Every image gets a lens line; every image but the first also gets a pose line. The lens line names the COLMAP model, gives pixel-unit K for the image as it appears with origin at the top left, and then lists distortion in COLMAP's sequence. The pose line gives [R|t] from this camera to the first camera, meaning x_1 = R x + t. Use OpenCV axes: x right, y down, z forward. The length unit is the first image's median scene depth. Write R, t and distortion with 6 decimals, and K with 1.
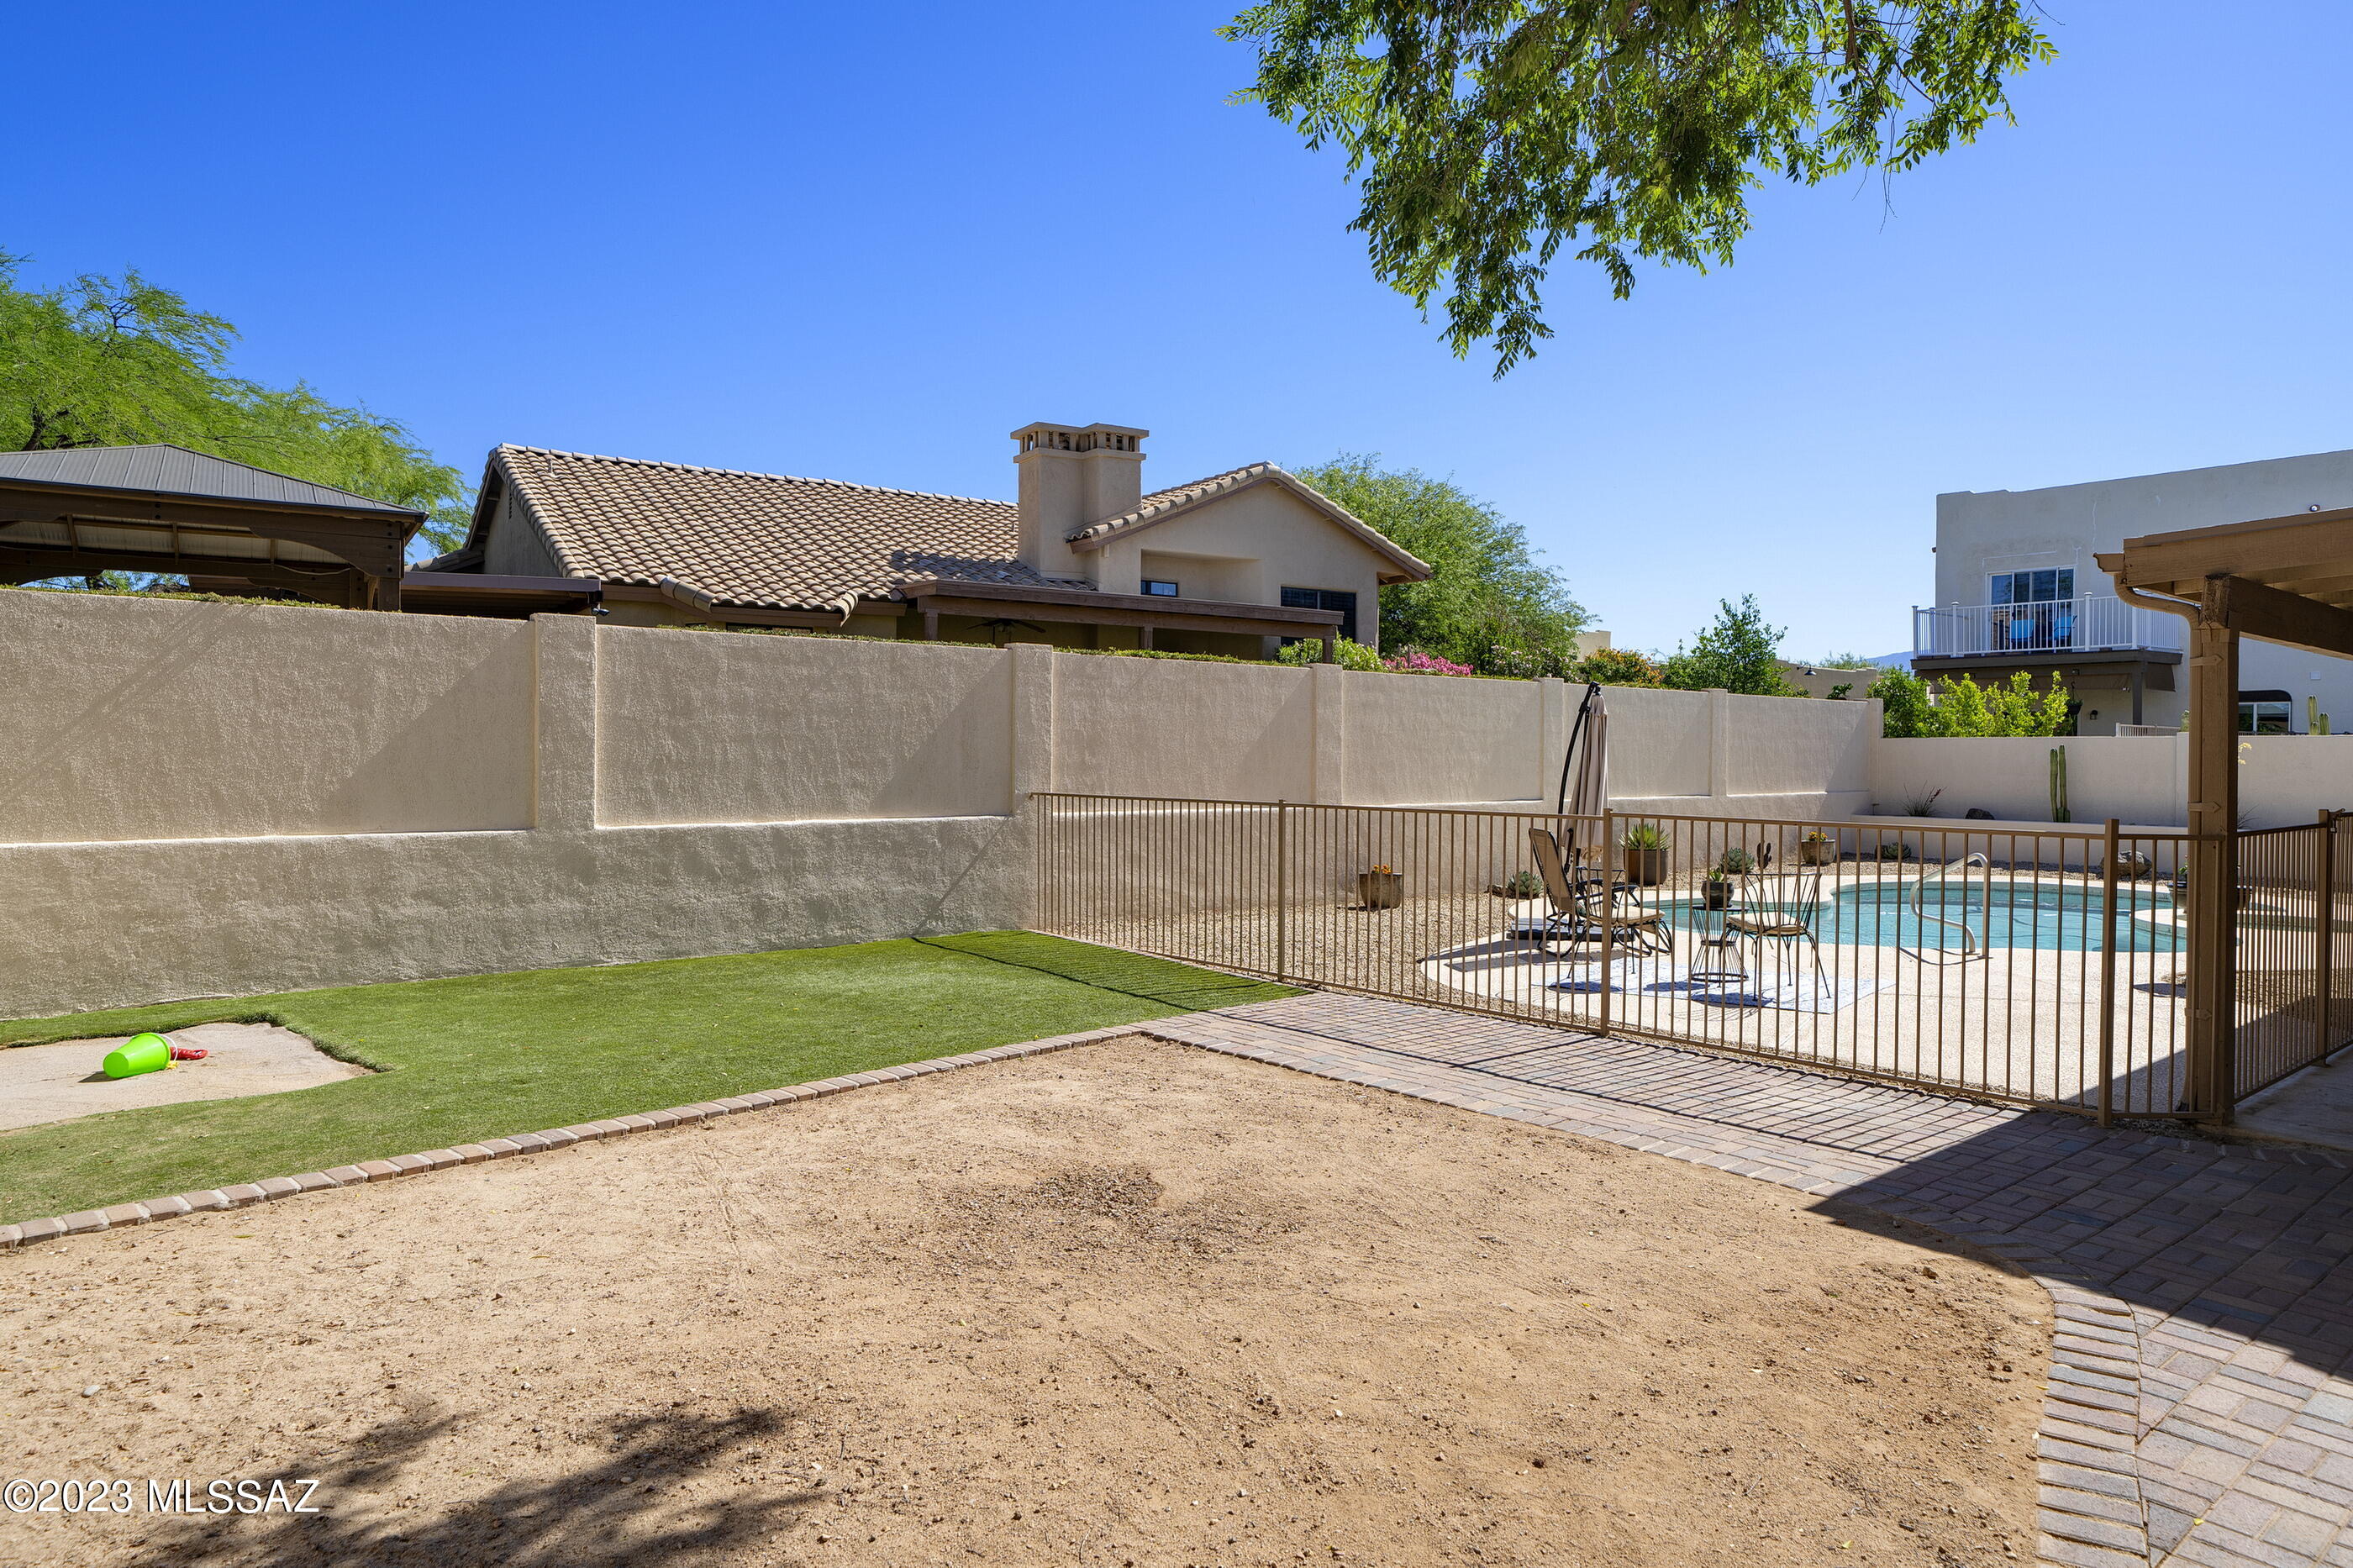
lens RADIAL K [[1417.0, 0, 1172.0], [0, 1417.0, 820.4], [0, 0, 1]] dist [0.004795, 0.000147]
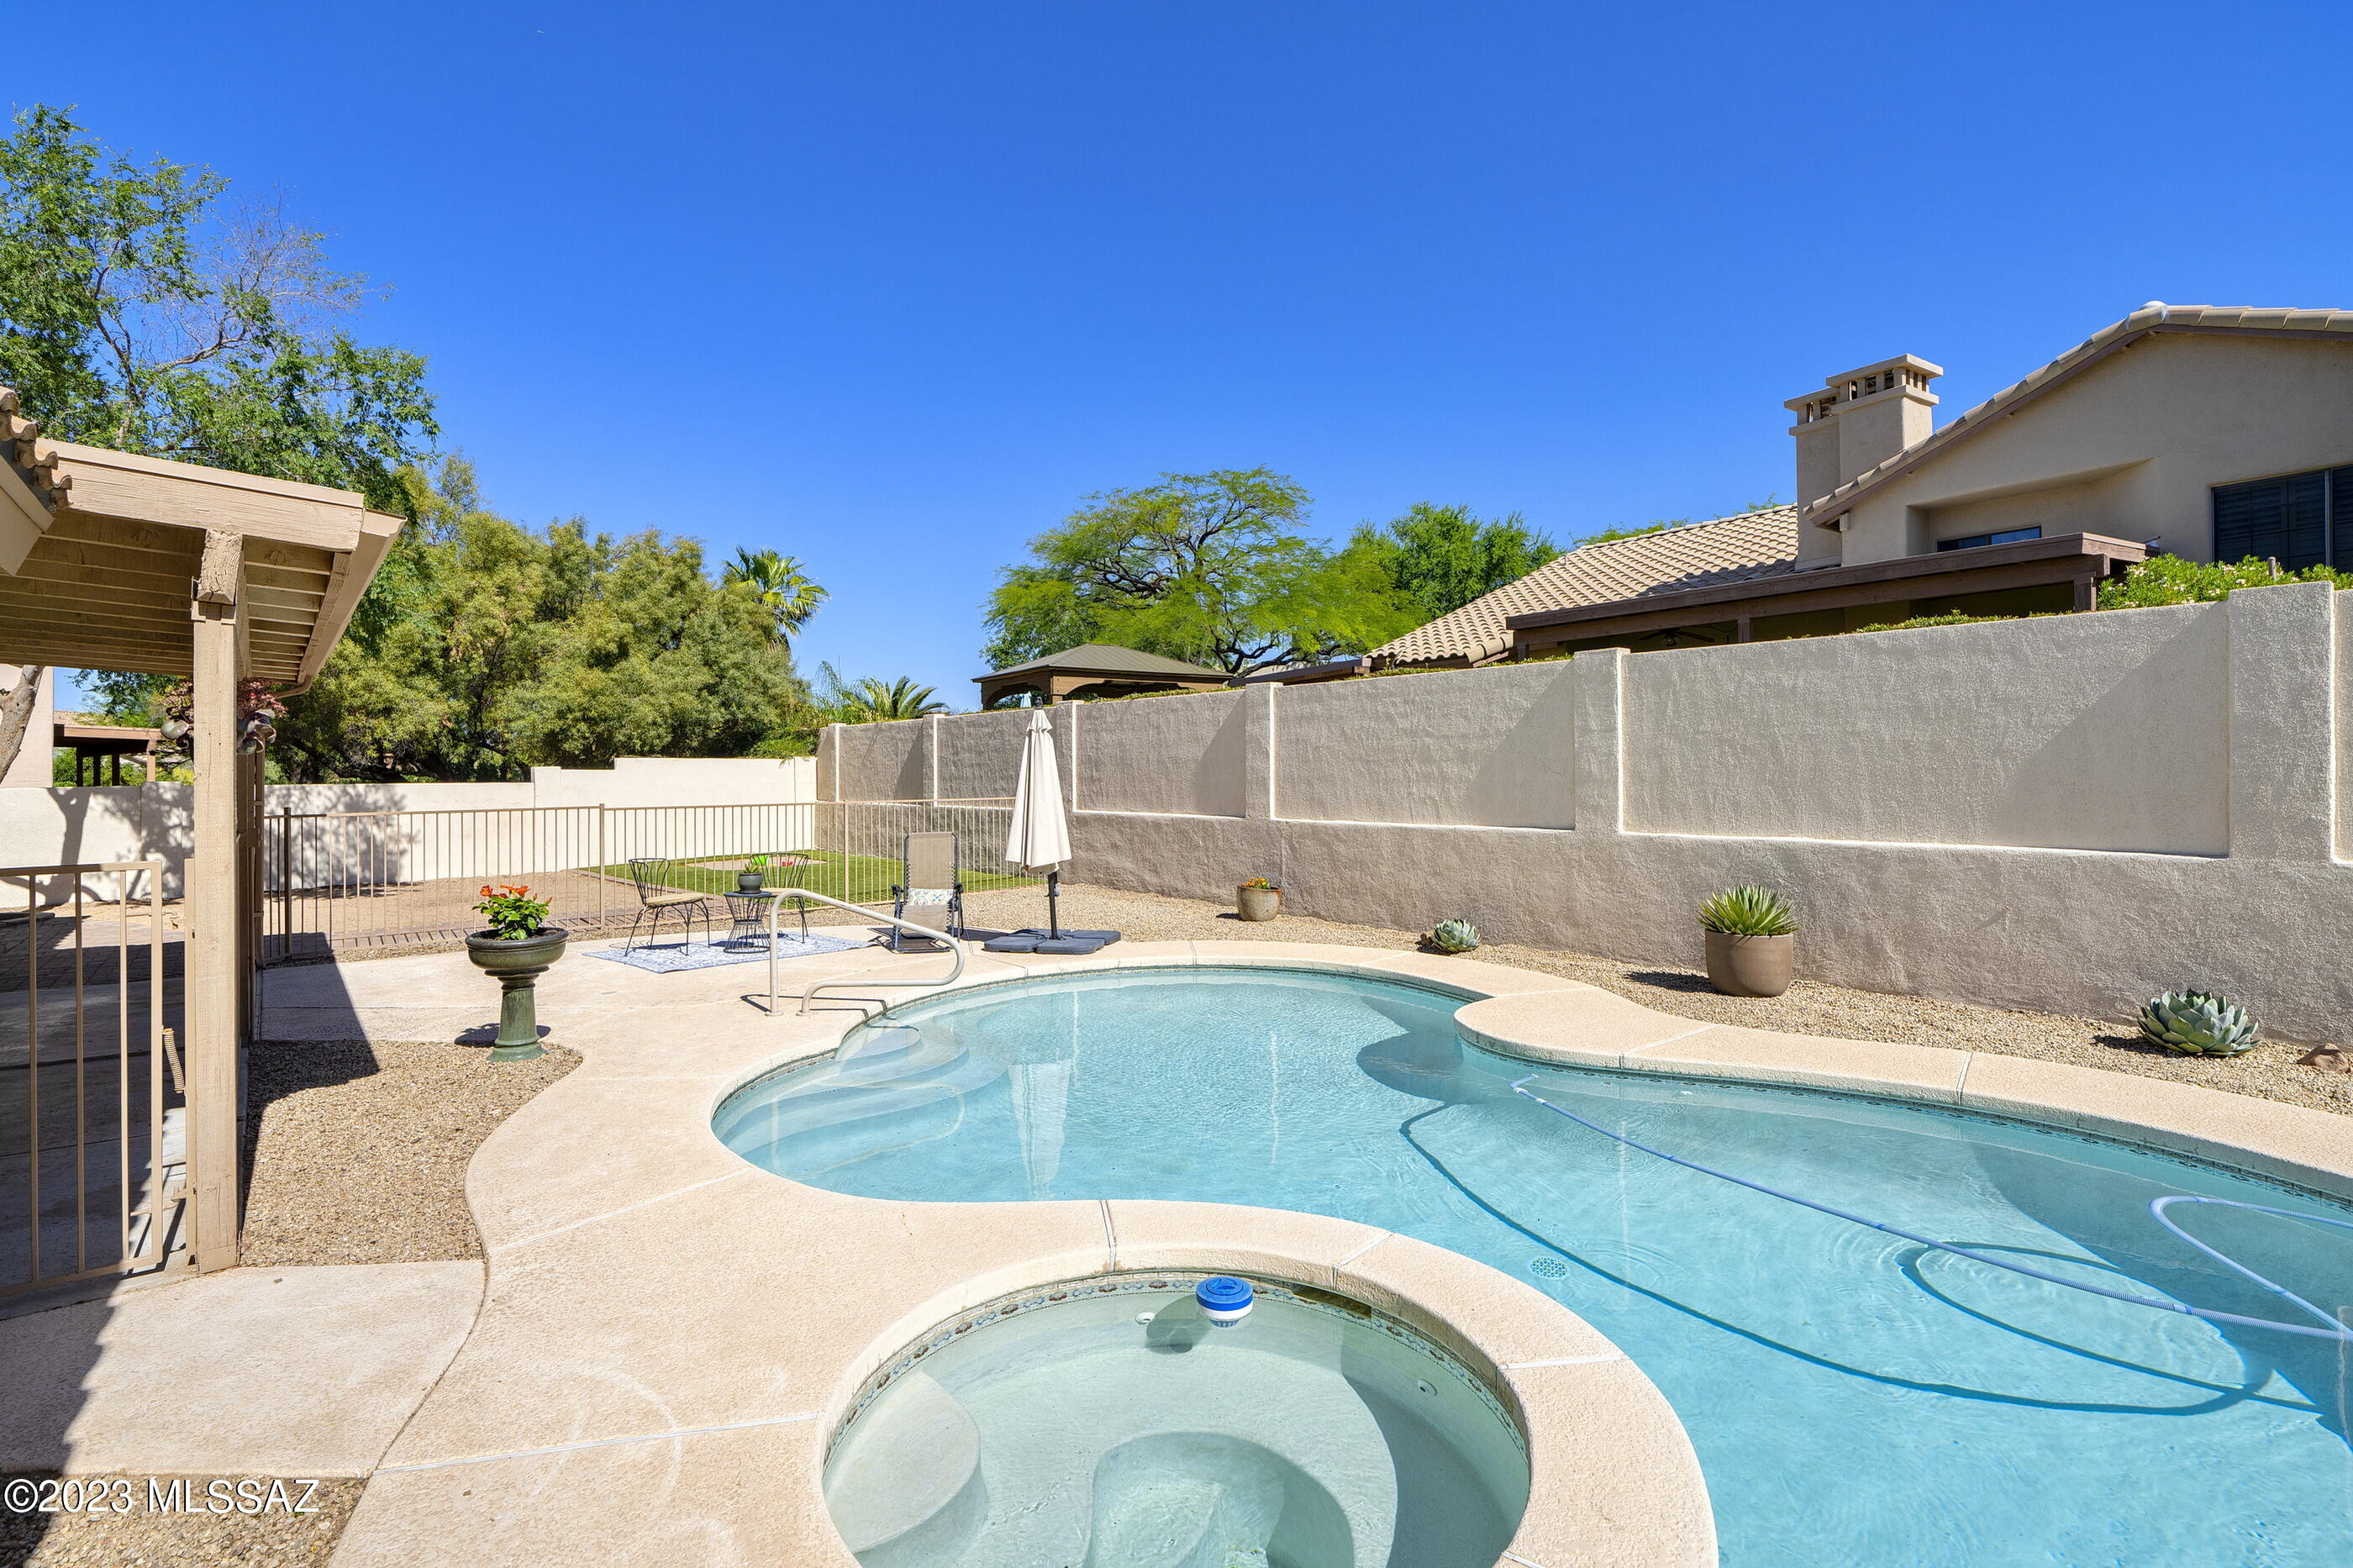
lens RADIAL K [[1163.6, 0, 1196.5], [0, 1163.6, 774.3], [0, 0, 1]] dist [0.002469, 0.000387]
pose [[-0.023766, -0.005705, -0.999701, 0.898679], [-0.042770, 0.999074, -0.004684, -0.033482], [0.998802, 0.042646, -0.023988, 0.899526]]
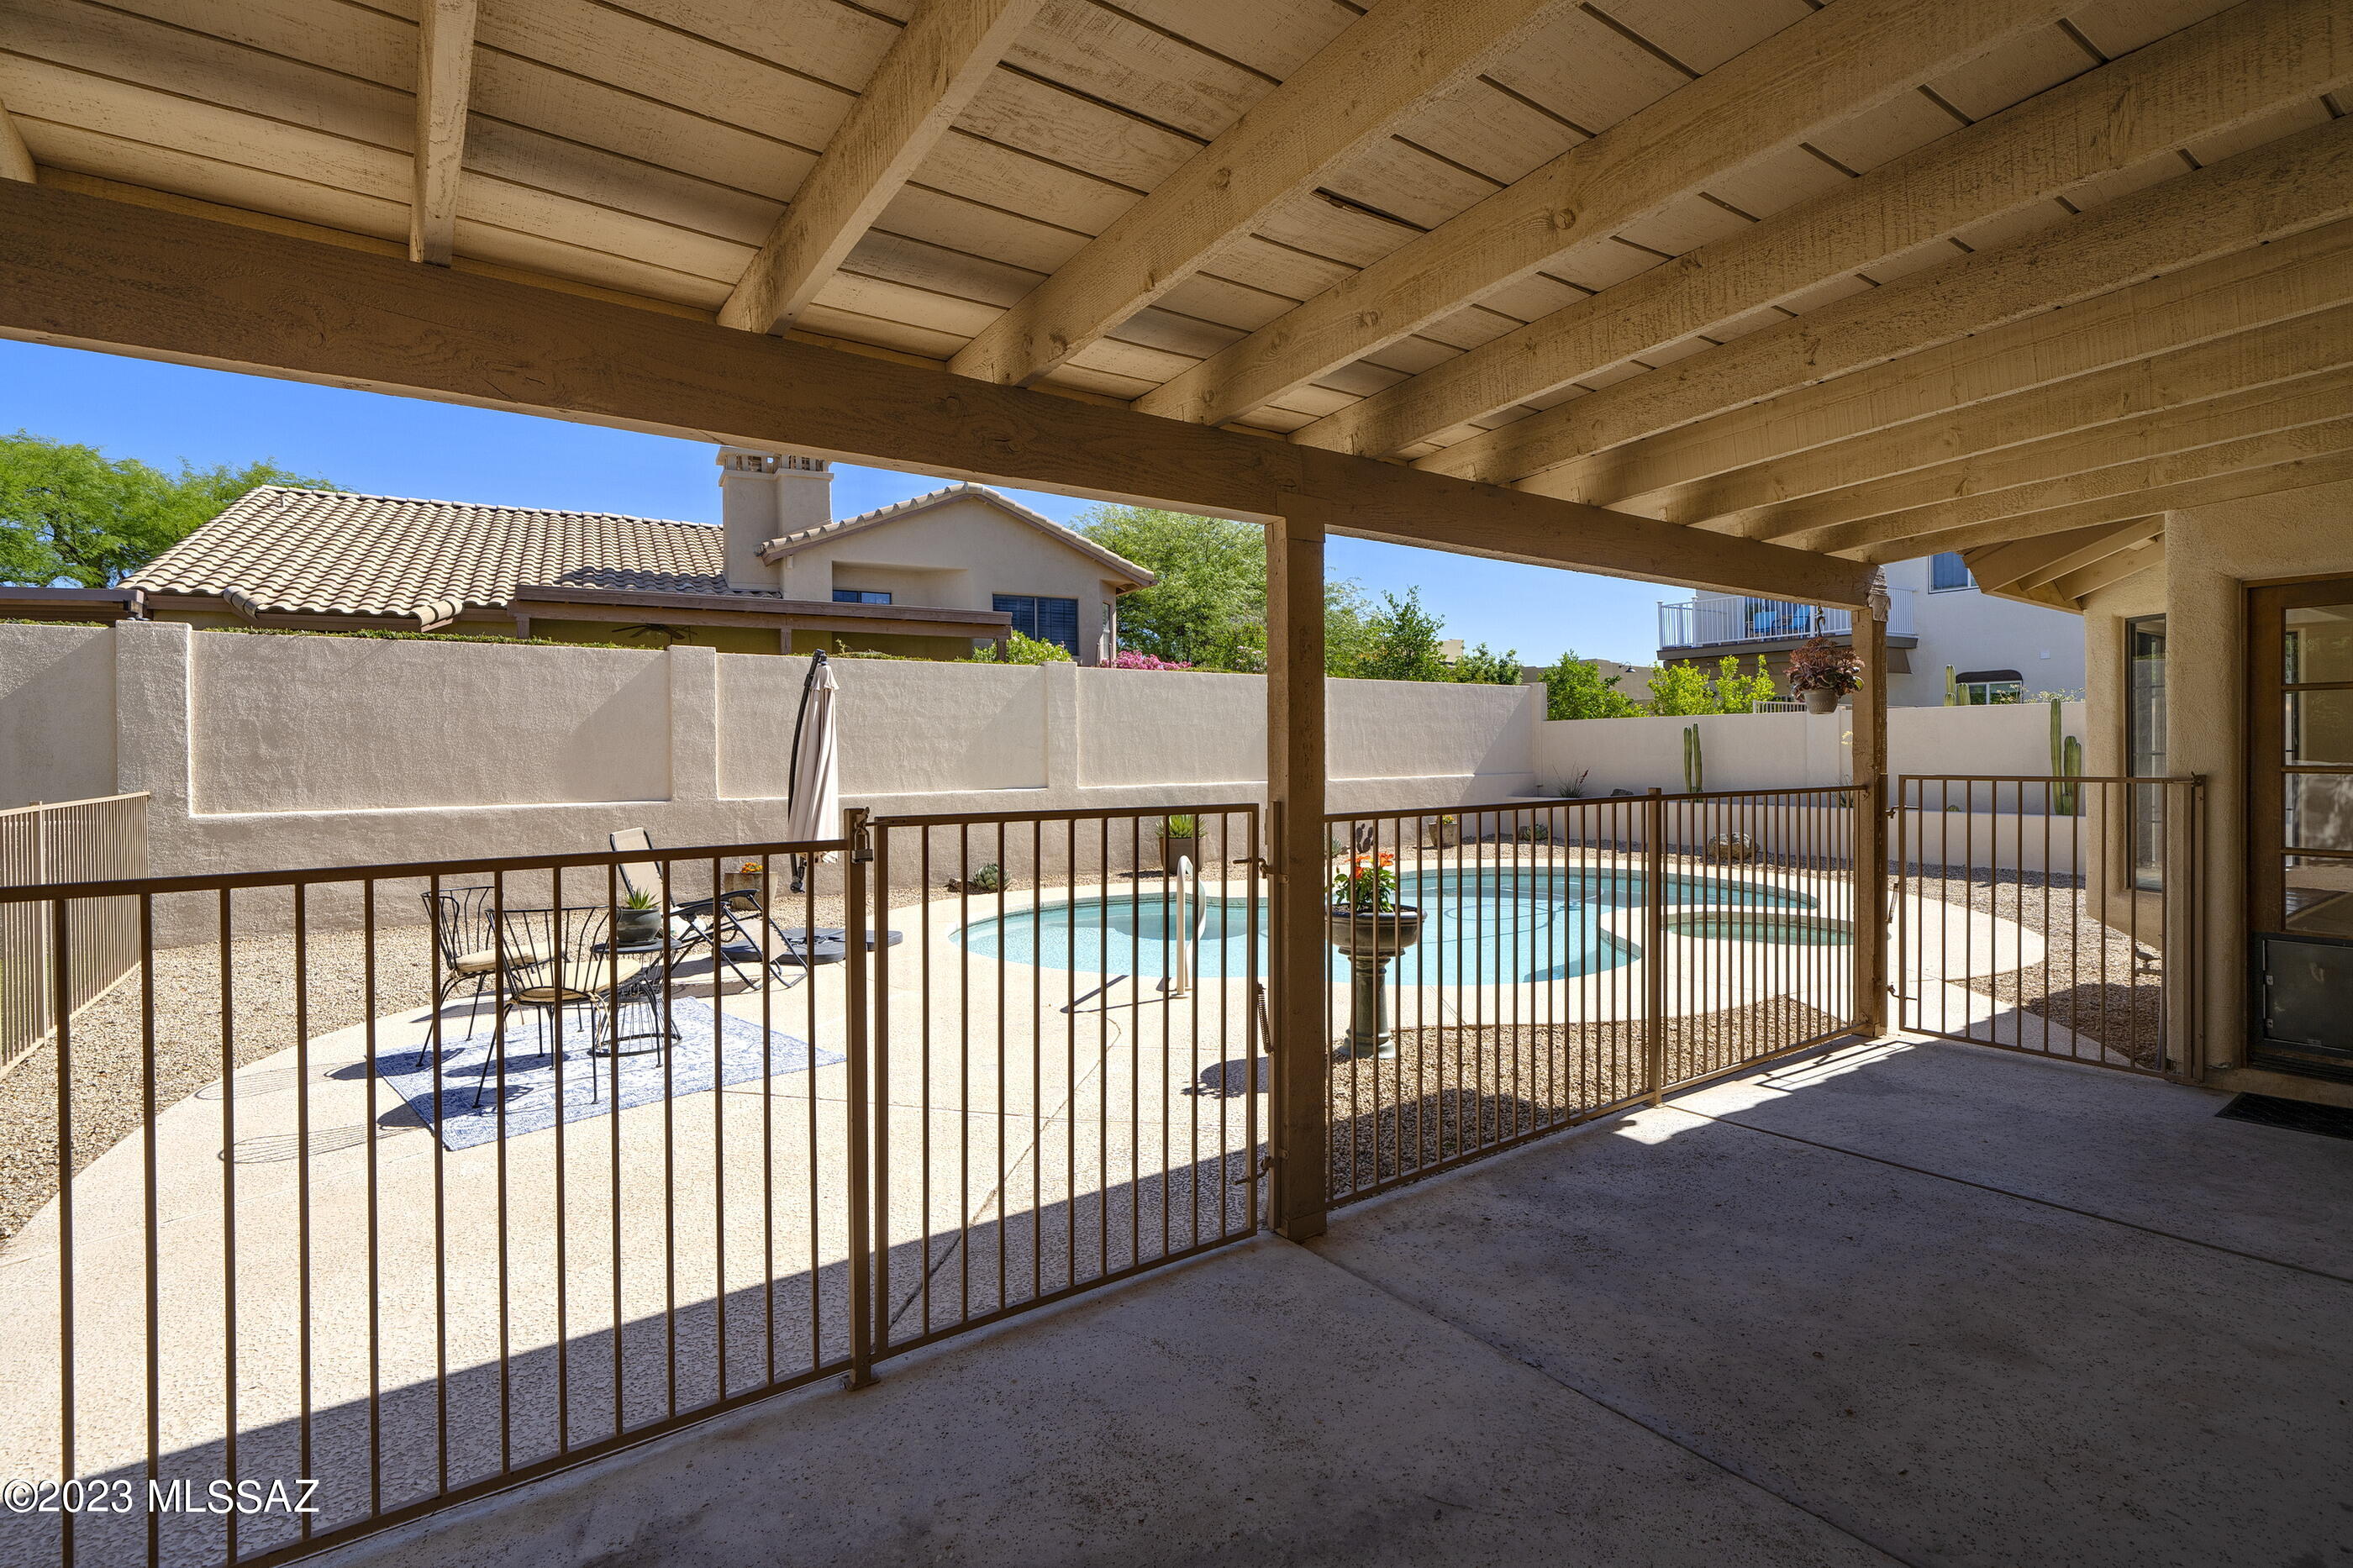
lens RADIAL K [[1079.0, 0, 1188.6], [0, 1079.0, 757.7], [0, 0, 1]] dist [0.000687, 0.000279]
pose [[0.996421, -0.018107, -0.082563, 0.452319], [0.014514, 0.998930, -0.043919, -0.001501], [0.083270, 0.042563, 0.995618, 0.300341]]
